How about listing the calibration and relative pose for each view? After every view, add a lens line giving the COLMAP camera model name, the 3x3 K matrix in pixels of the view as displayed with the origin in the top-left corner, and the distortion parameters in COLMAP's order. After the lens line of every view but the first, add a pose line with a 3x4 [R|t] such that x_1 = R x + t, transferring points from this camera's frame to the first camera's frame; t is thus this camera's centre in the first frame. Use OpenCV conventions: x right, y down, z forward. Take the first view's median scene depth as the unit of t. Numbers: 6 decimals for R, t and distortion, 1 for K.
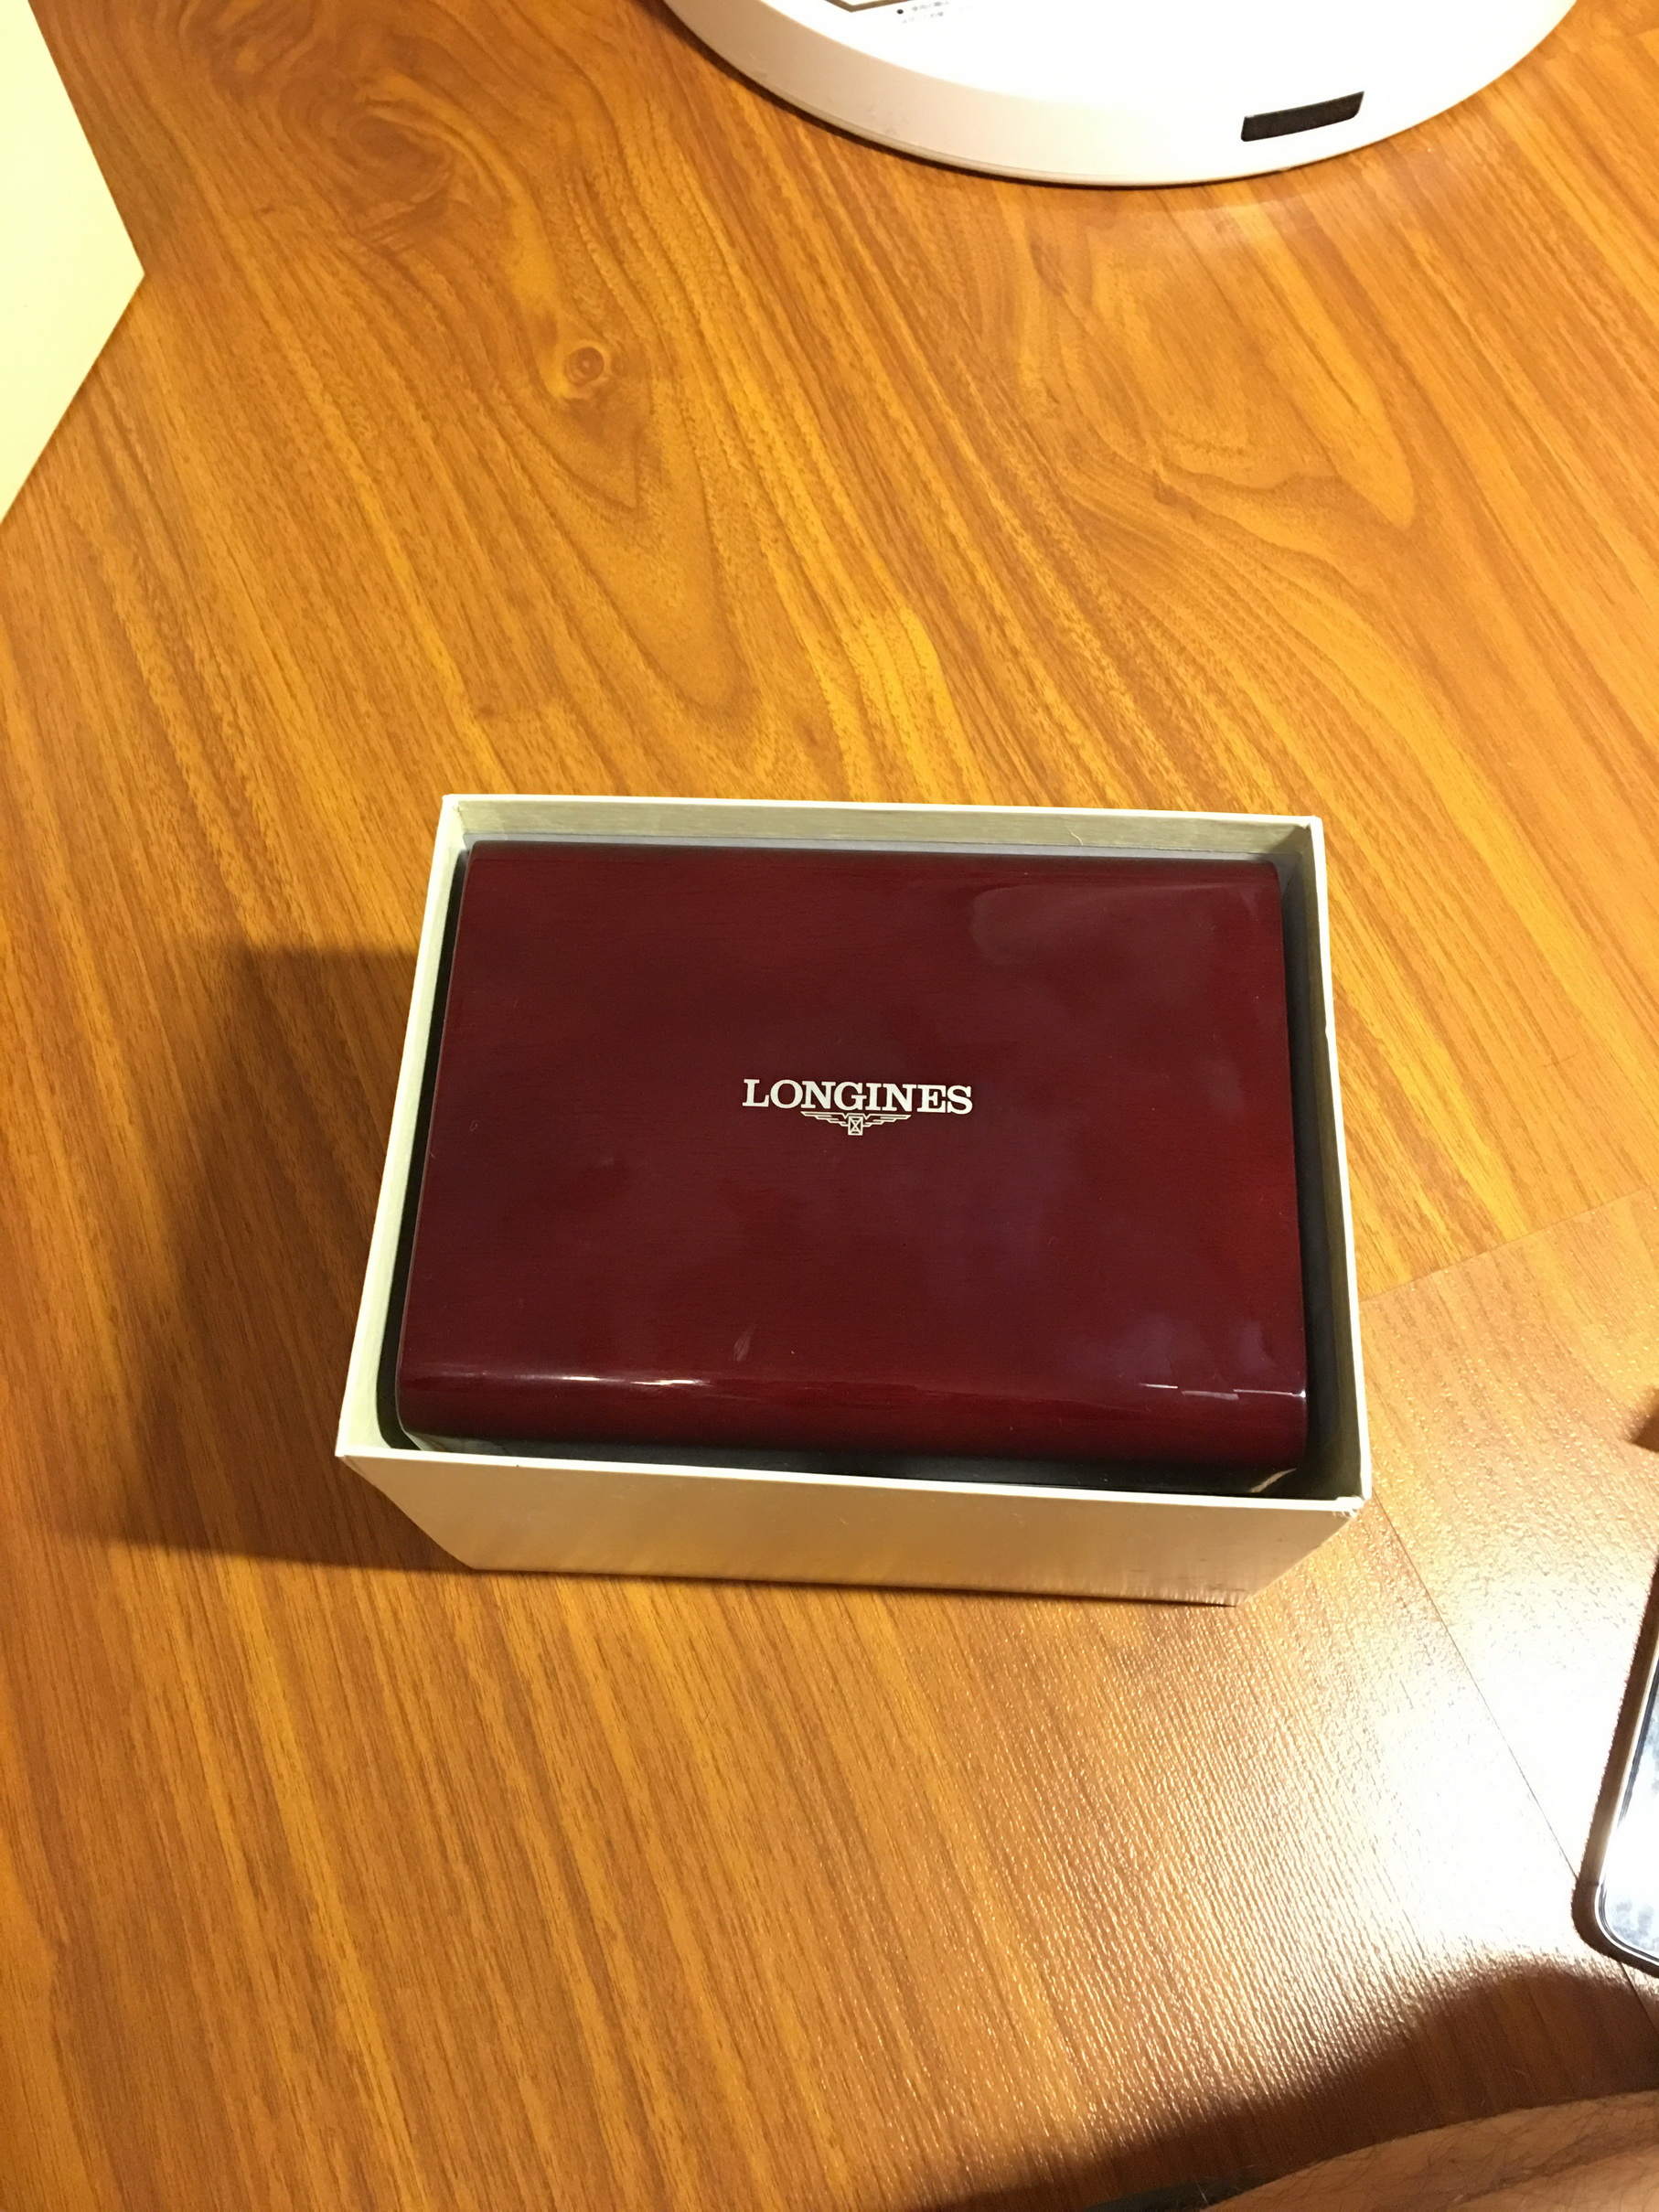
lens RADIAL K [[1855.1, 0, 848.4], [0, 1855.1, 1119.0], [0, 0, 1]] dist [0.064270, -0.061111]
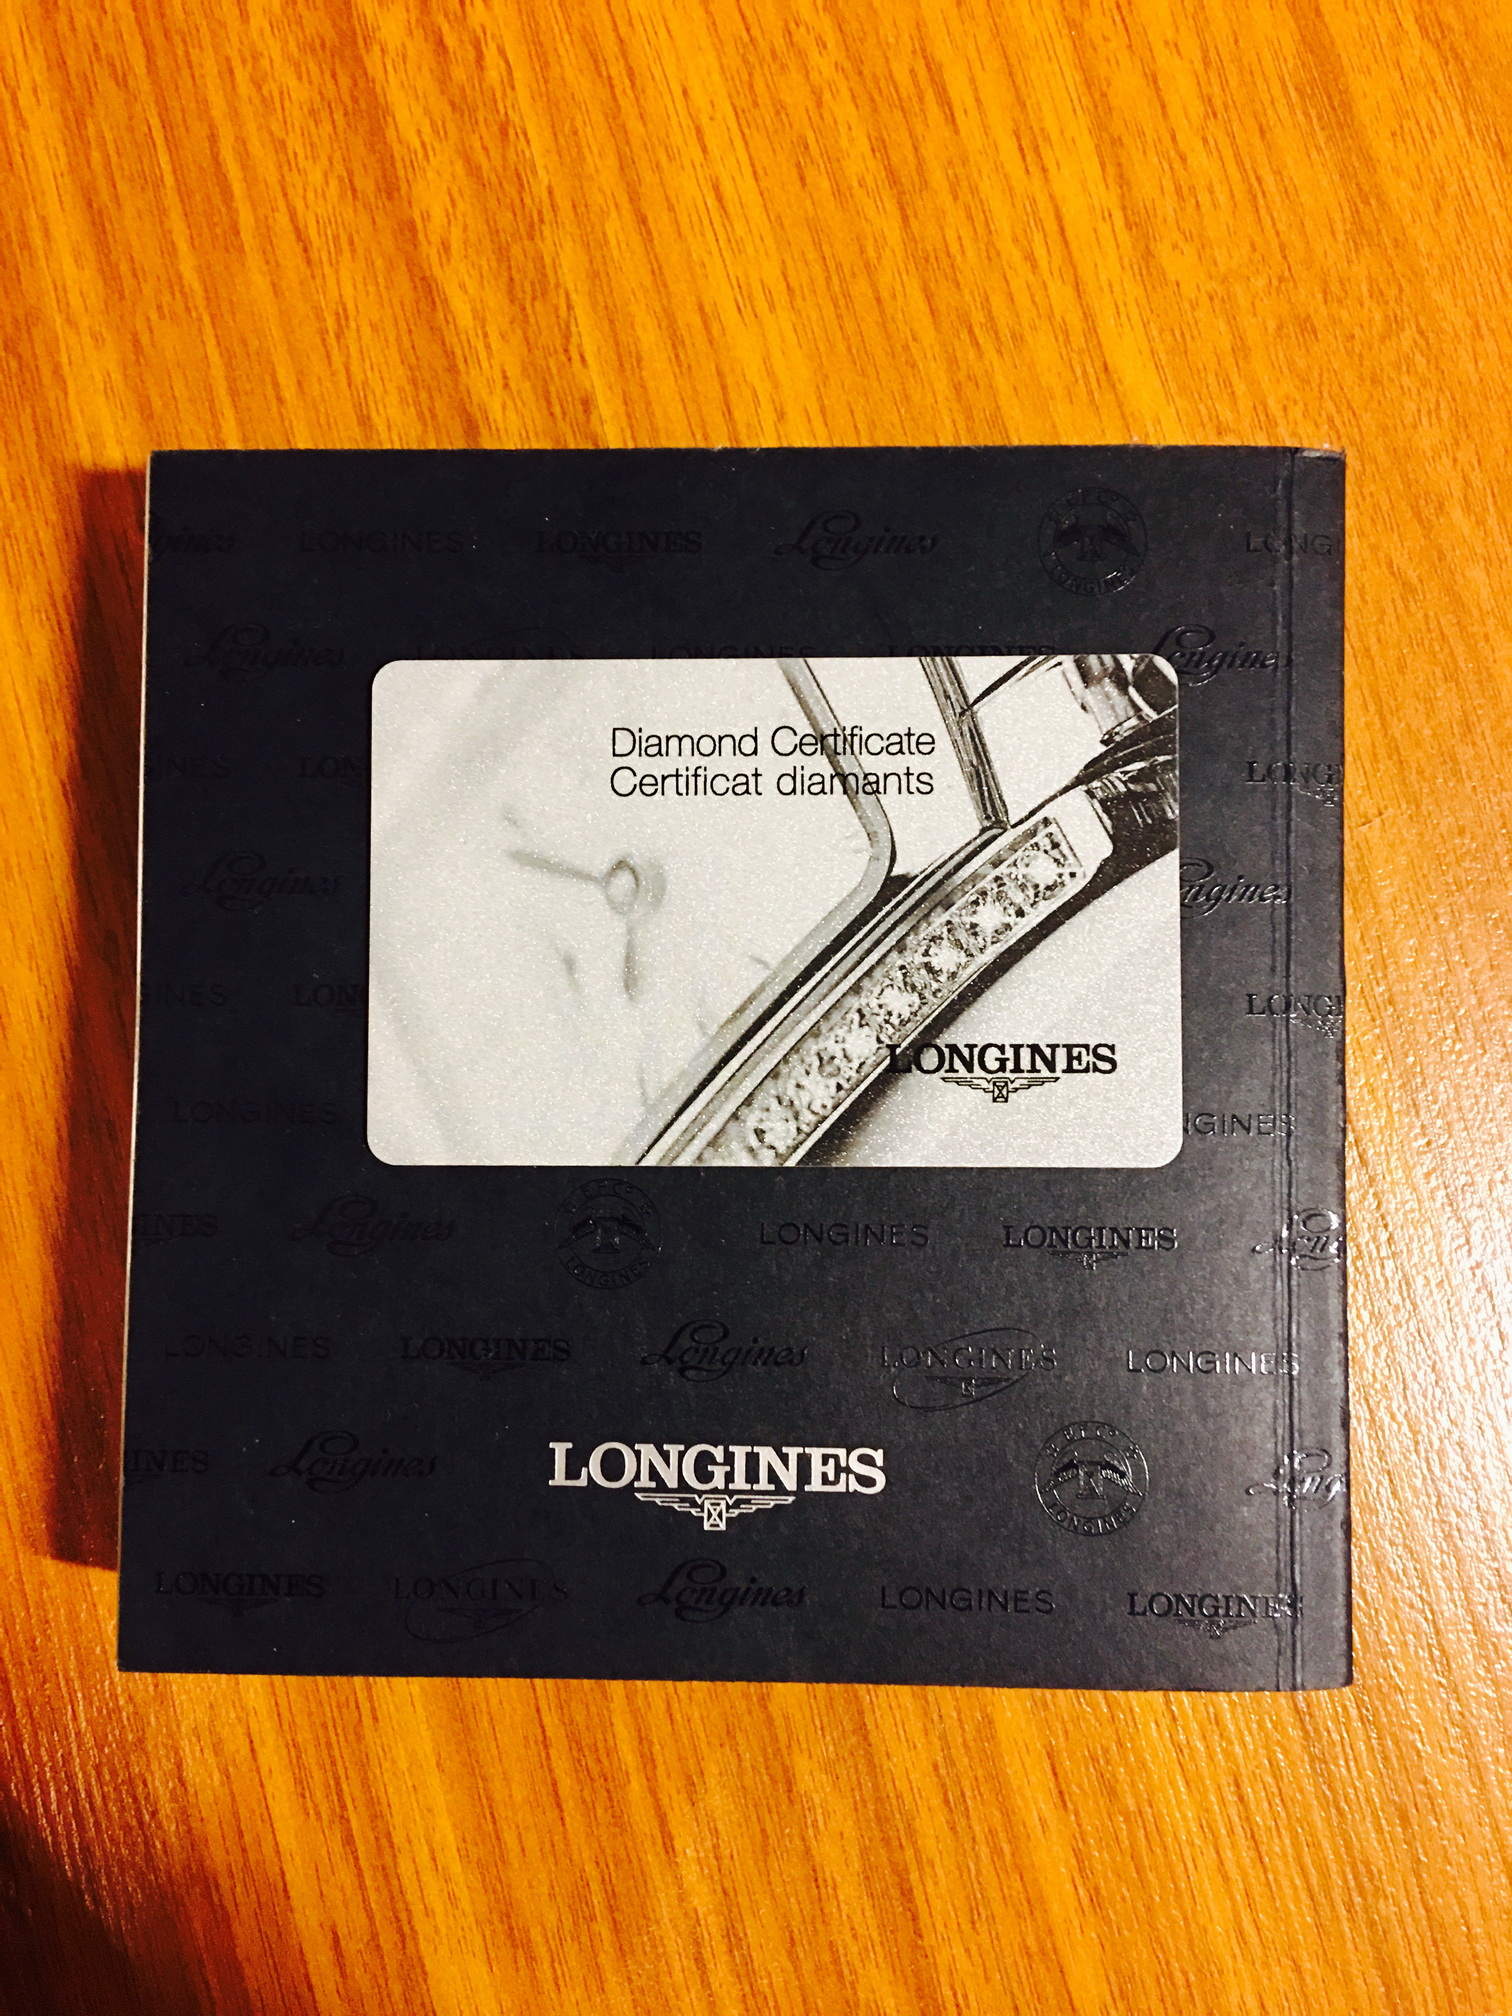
lens RADIAL K [[1613.0, 0, 733.9], [0, 1613.0, 1024.7], [0, 0, 1]] dist [0.075318, -0.122078]
pose [[0.991358, 0.128749, -0.025155, -0.234160], [-0.111806, 0.929542, 0.351357, -0.048130], [0.068619, -0.345508, 0.935904, 0.651738]]
